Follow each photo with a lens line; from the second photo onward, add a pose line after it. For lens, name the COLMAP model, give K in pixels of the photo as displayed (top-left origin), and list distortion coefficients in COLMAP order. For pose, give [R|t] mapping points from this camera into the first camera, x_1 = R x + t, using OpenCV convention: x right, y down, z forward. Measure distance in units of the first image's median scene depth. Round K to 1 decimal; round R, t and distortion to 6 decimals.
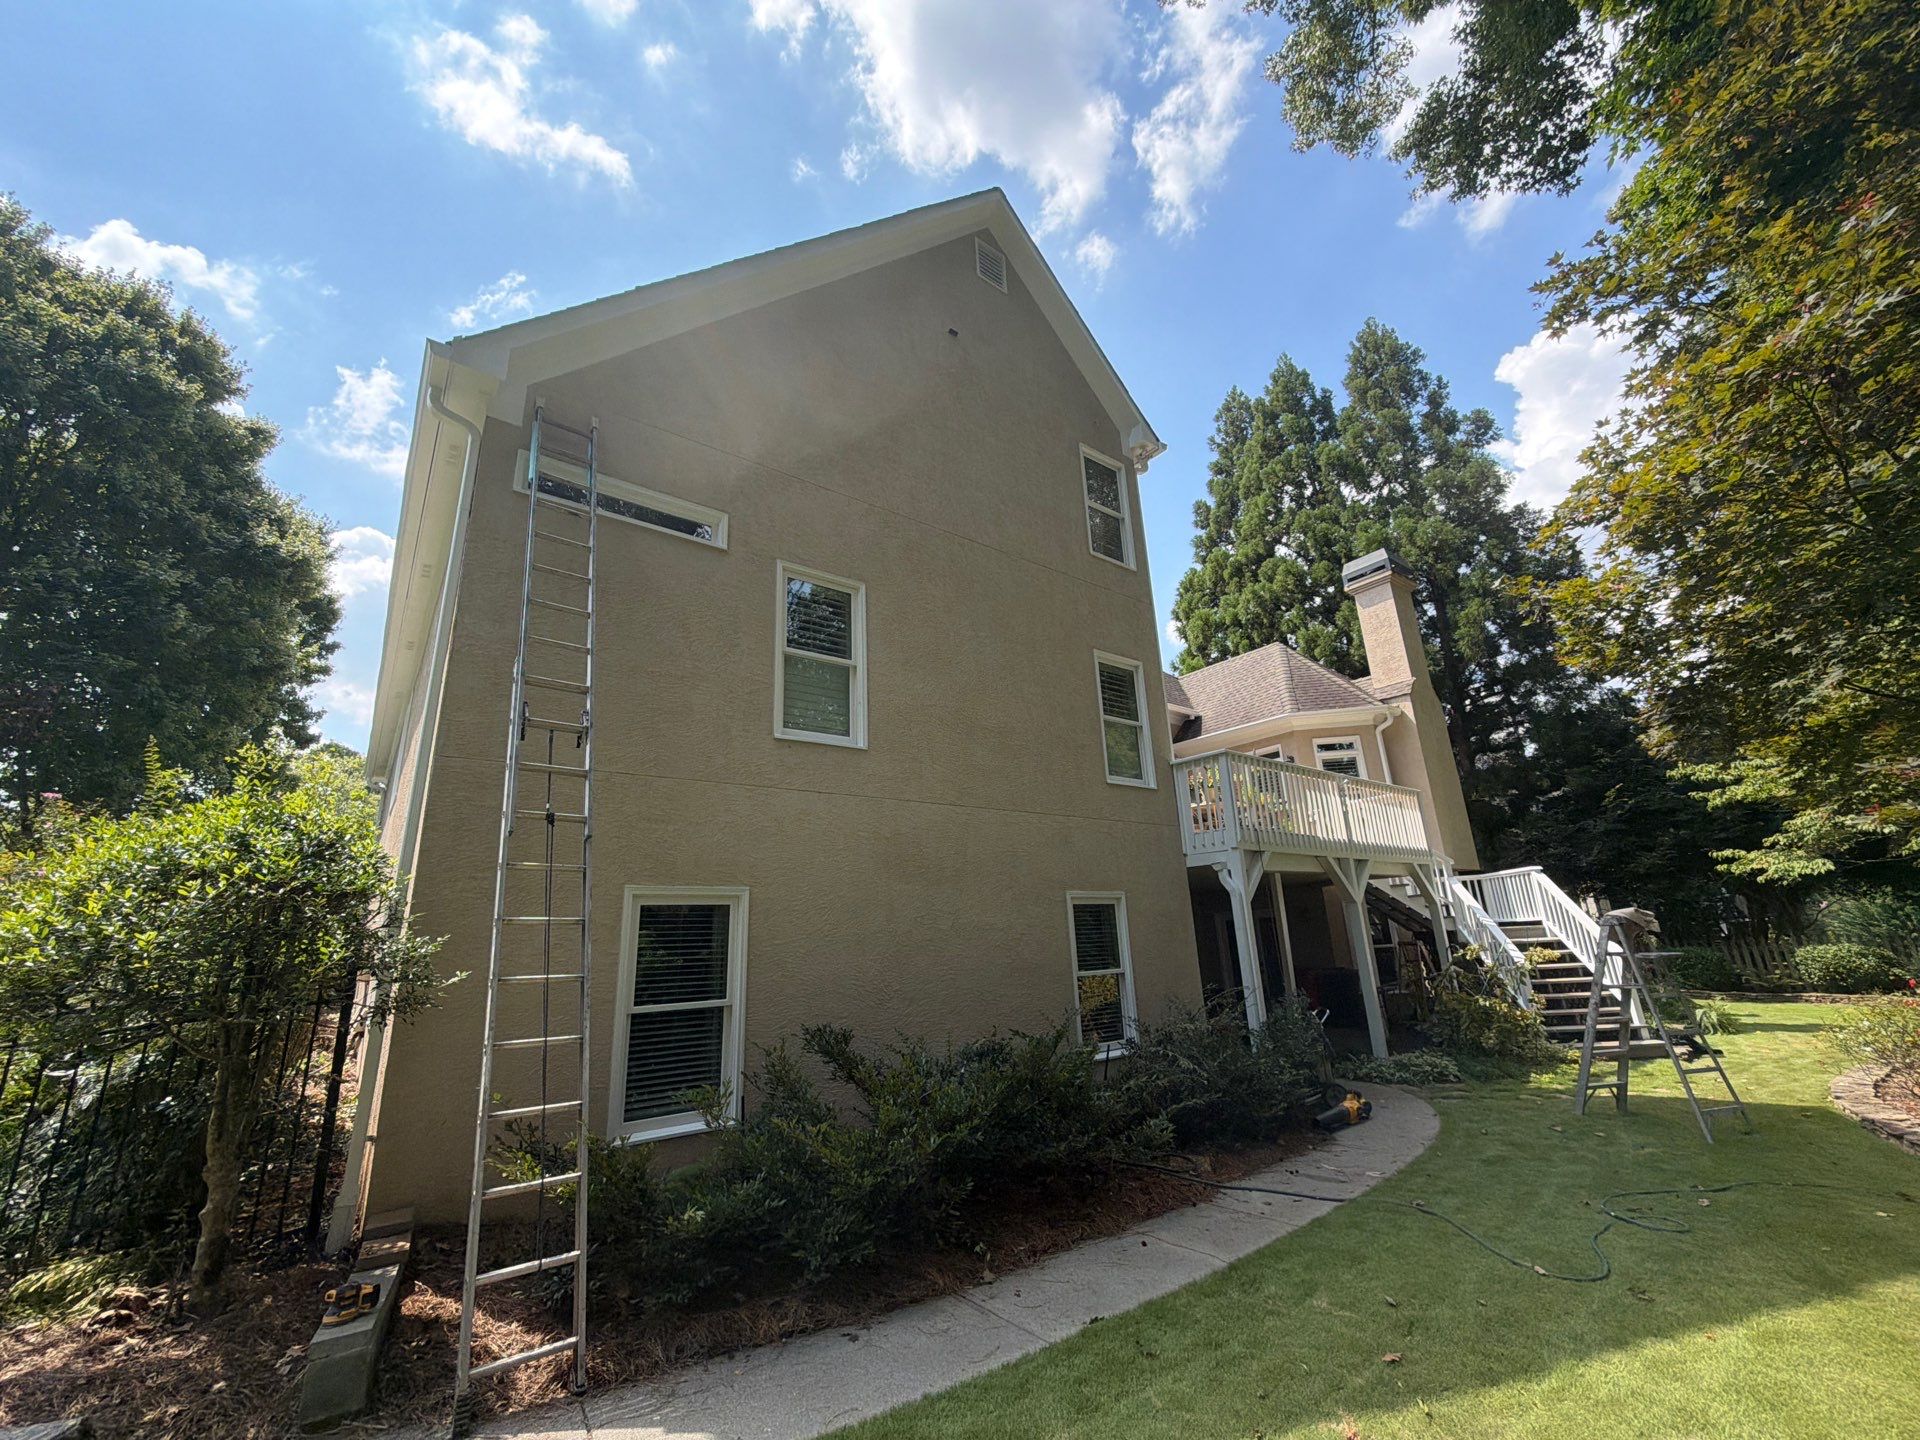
lens RADIAL K [[778.0, 0, 958.7], [0, 778.0, 718.1], [0, 0, 1]] dist [0.001767, 0.000218]
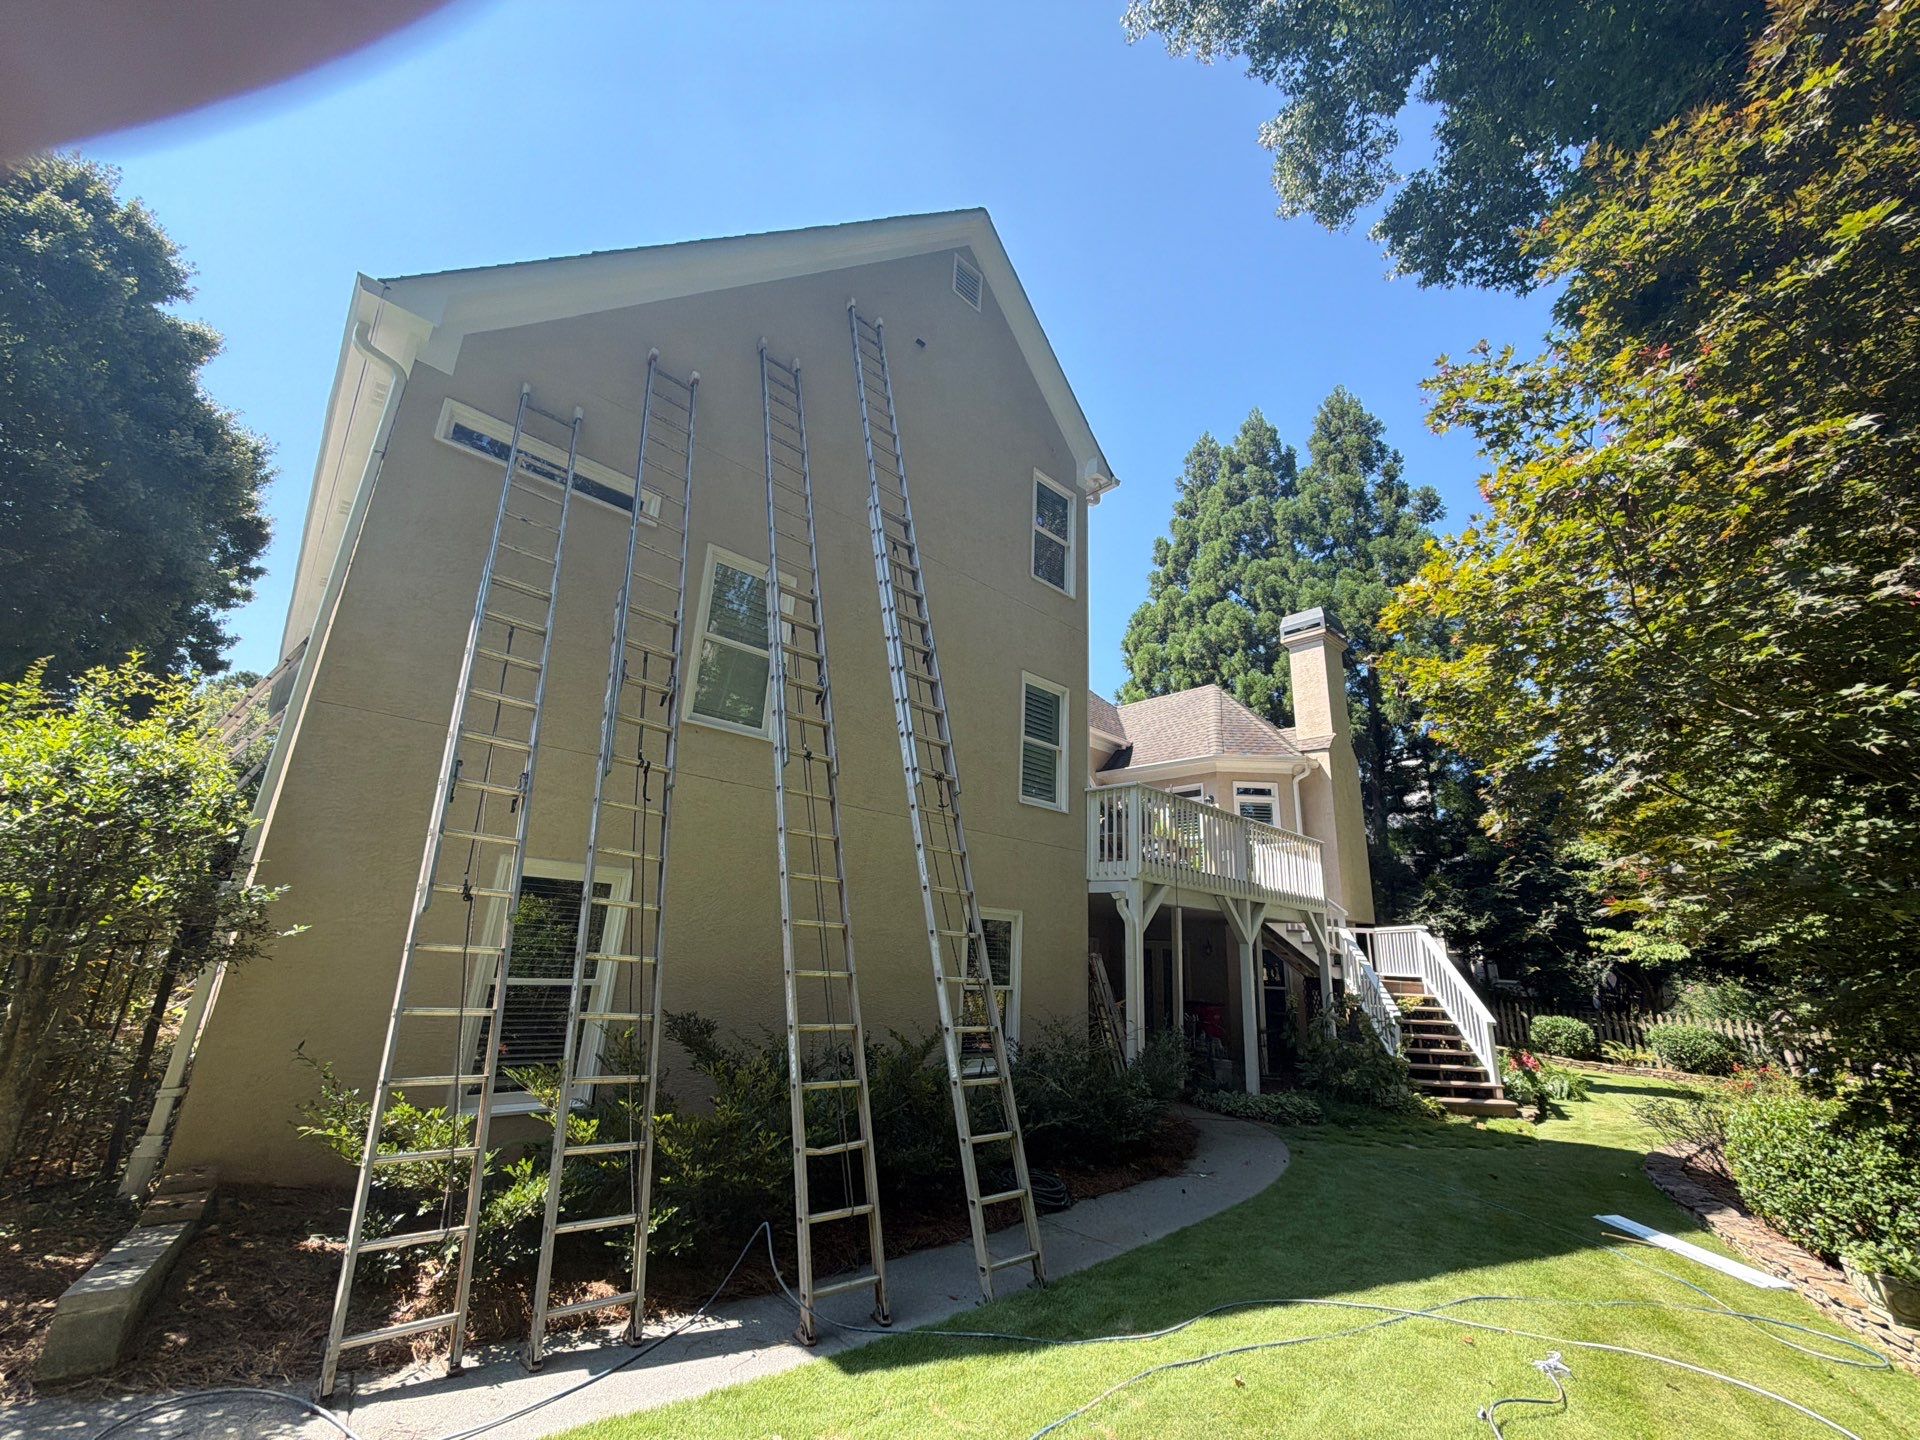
lens RADIAL K [[773.9, 0, 960.0], [0, 773.9, 720.0], [0, 0, 1]] dist [0.002122, 0.000430]
pose [[0.991492, 0.115293, 0.060424, 0.021878], [-0.114996, 0.993331, -0.008377, -0.003527], [-0.060987, 0.001357, 0.998138, -0.003181]]
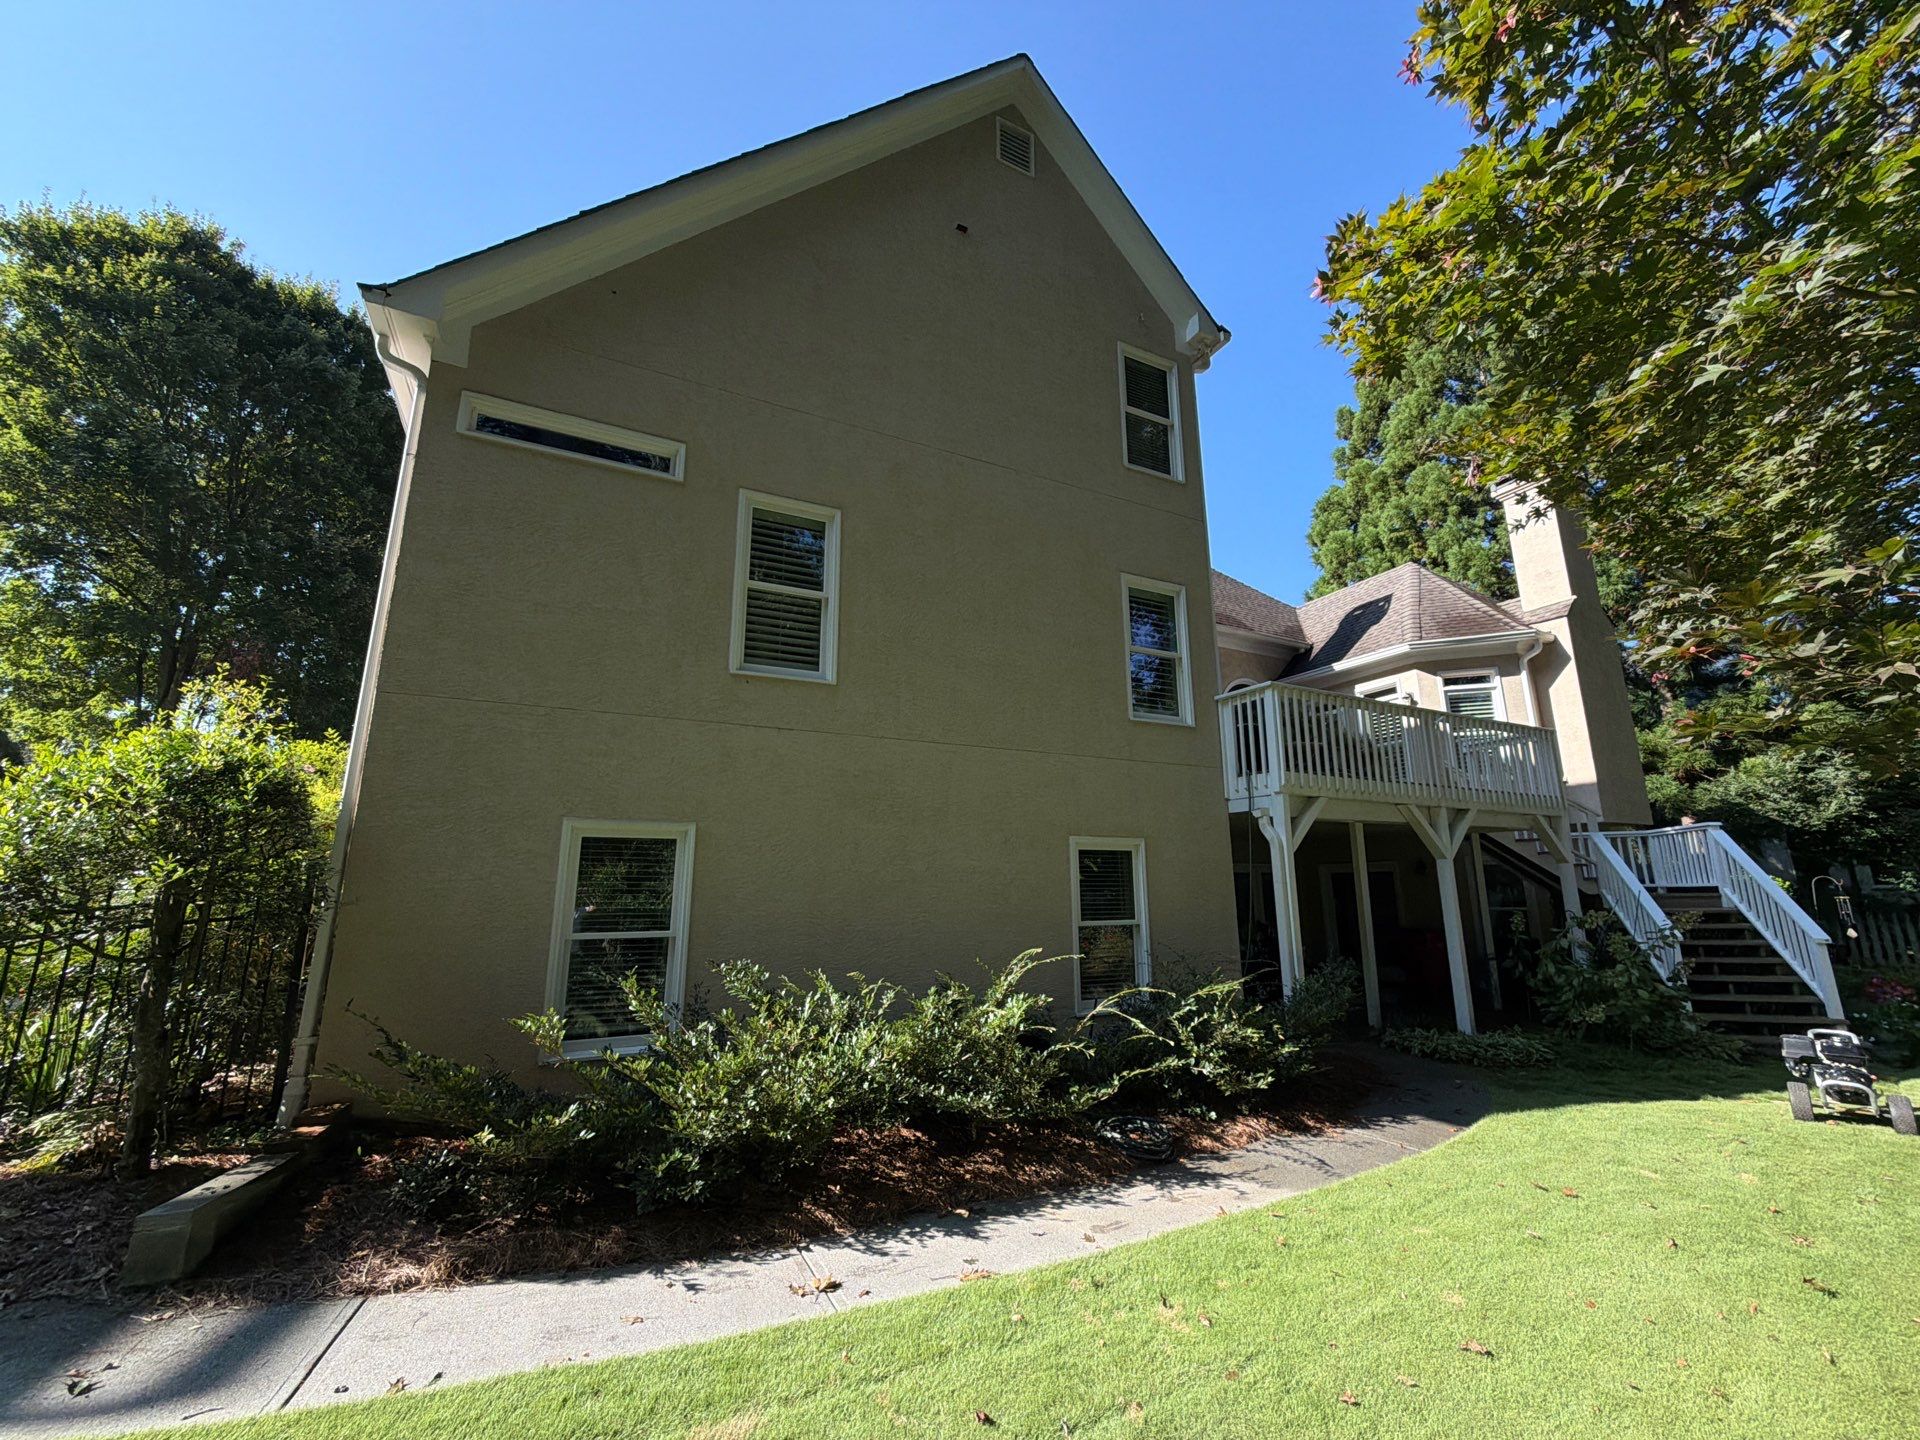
lens RADIAL K [[769.3, 0, 953.4], [0, 769.3, 721.1], [0, 0, 1]] dist [0.000069, -0.000206]
pose [[0.978770, -0.001474, -0.204959, 0.092632], [0.017472, 0.996934, 0.076266, 0.006400], [0.204218, -0.078228, 0.975795, 0.040956]]
